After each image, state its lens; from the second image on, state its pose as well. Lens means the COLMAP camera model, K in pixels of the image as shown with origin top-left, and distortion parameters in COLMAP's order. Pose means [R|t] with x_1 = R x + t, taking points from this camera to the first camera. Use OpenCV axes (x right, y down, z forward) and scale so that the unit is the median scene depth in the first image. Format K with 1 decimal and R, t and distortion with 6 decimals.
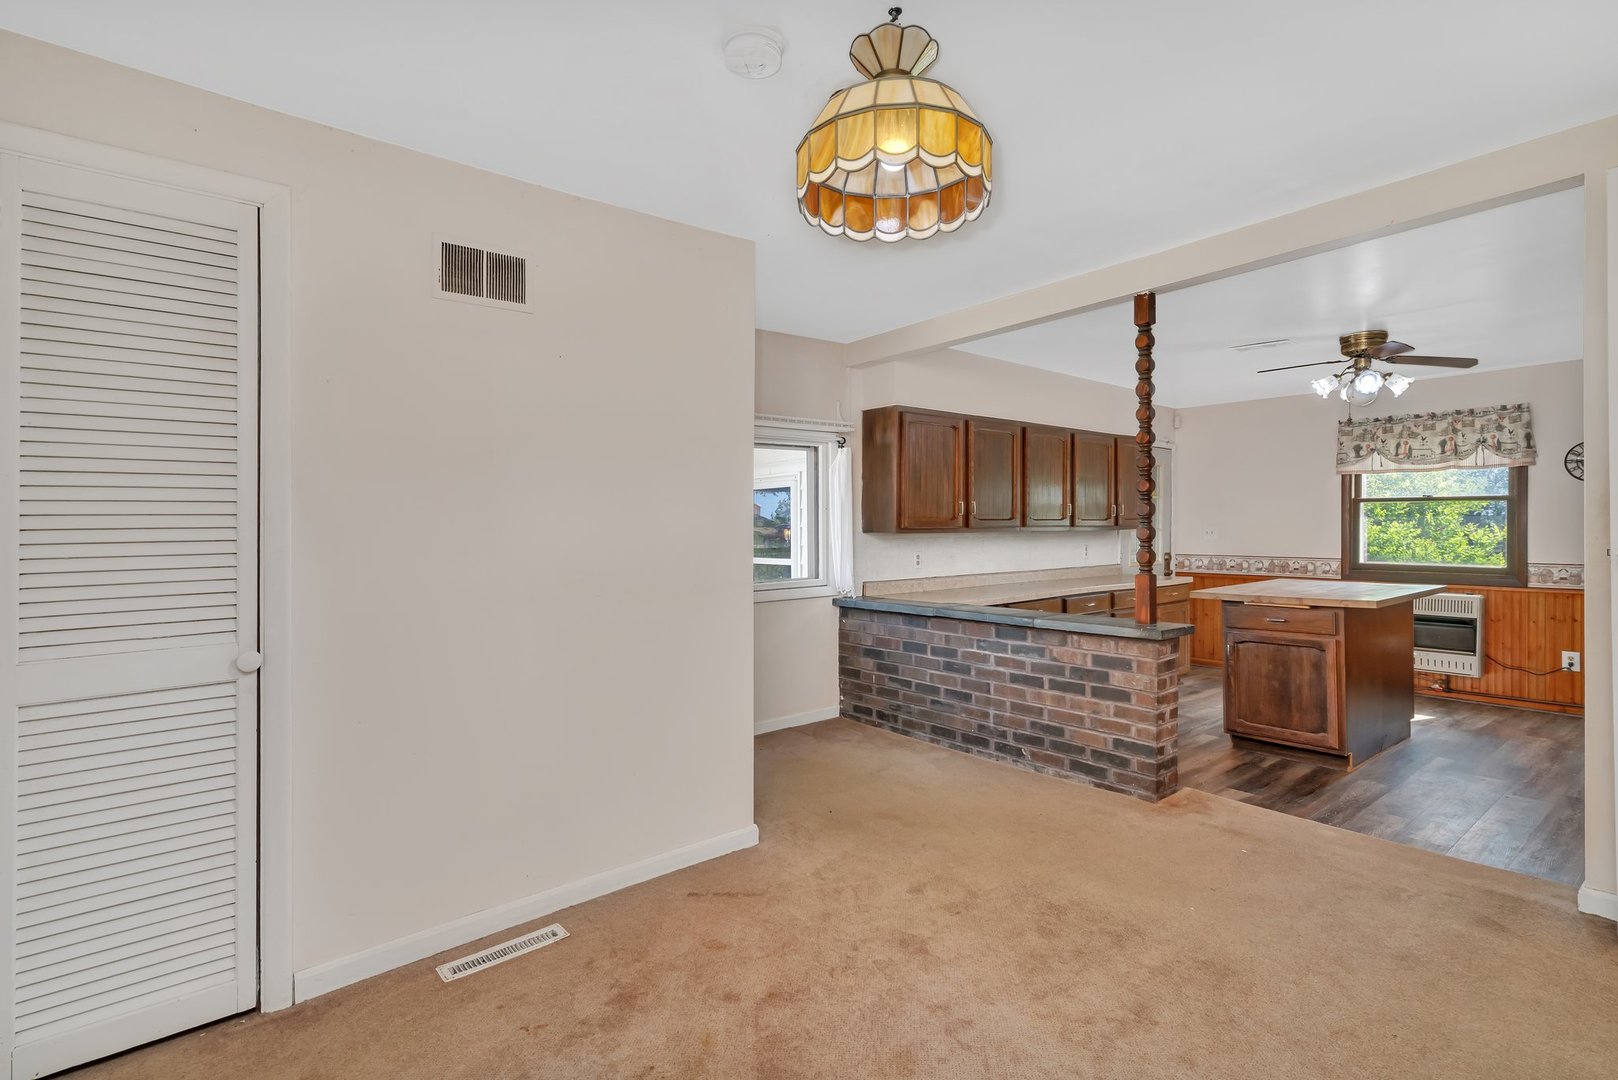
lens RADIAL K [[742.7, 0, 806.6], [0, 742.7, 537.9], [0, 0, 1]] dist [-0.002800, -0.000460]
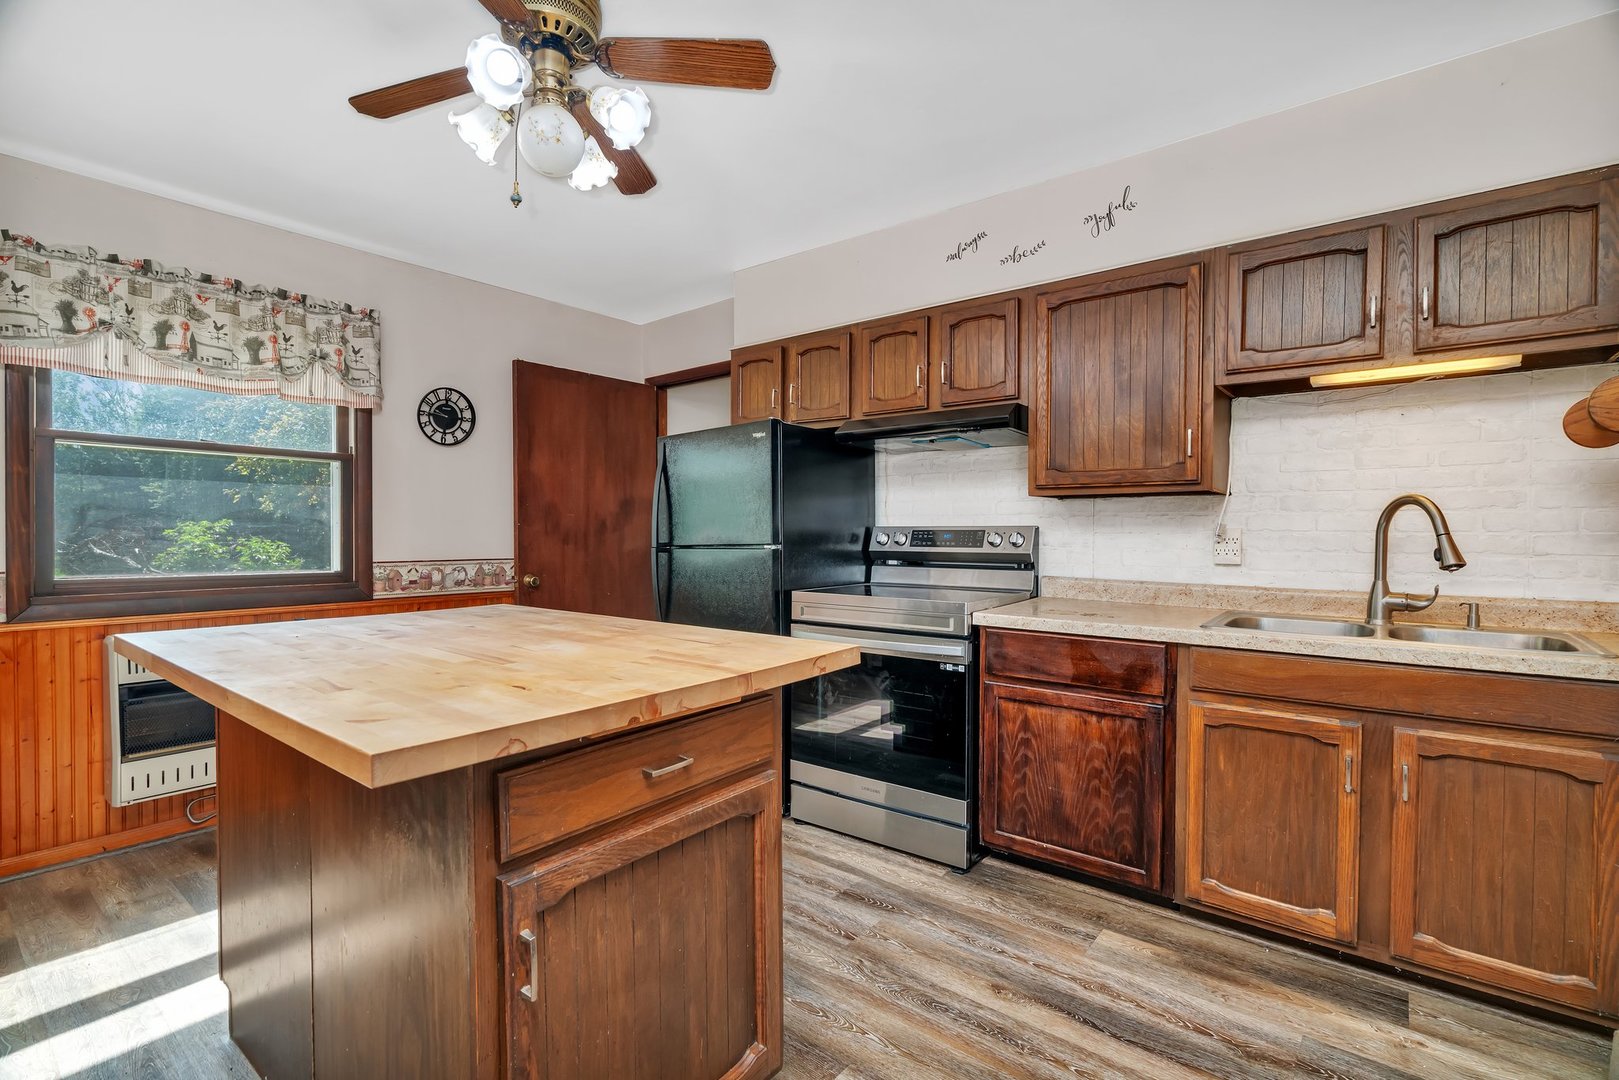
lens RADIAL K [[743.2, 0, 810.6], [0, 743.2, 543.1], [0, 0, 1]] dist [-0.002800, -0.000460]
pose [[-0.247956, -0.014442, 0.968664, 0.233689], [0.003517, 0.999869, 0.015808, 0.007967], [-0.968765, 0.007327, -0.247872, 0.725749]]
